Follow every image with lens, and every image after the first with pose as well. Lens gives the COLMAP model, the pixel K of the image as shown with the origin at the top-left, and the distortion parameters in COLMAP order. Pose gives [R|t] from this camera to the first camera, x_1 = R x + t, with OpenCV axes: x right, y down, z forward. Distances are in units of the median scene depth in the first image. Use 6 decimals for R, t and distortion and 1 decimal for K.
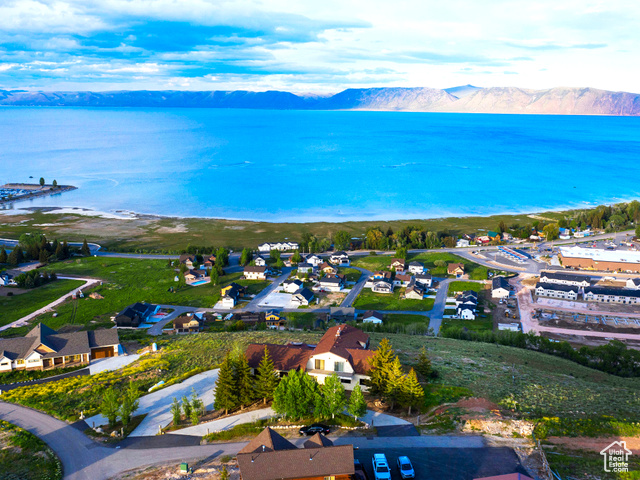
lens RADIAL K [[658.9, 0, 320.0], [0, 658.9, 240.0], [0, 0, 1]] dist [-0.022905, 0.001381]
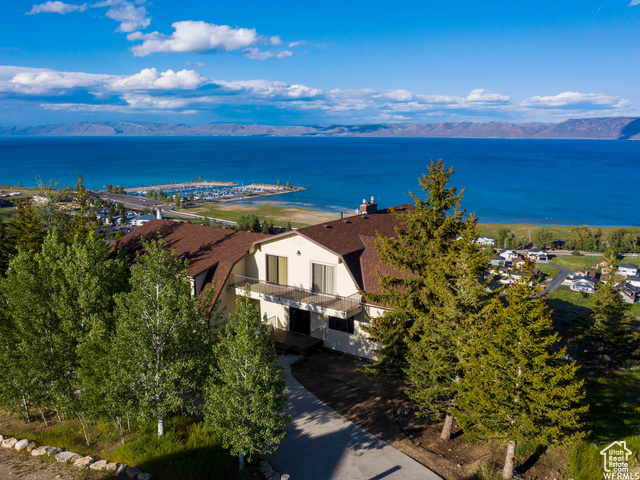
lens RADIAL K [[567.1, 0, 320.0], [0, 567.1, 240.0], [0, 0, 1]] dist [-0.015620, -0.003565]
pose [[0.933413, 0.056723, -0.354293, 0.030808], [-0.064251, 0.997888, -0.009513, 0.041040], [0.353005, 0.031643, 0.935086, 0.169182]]
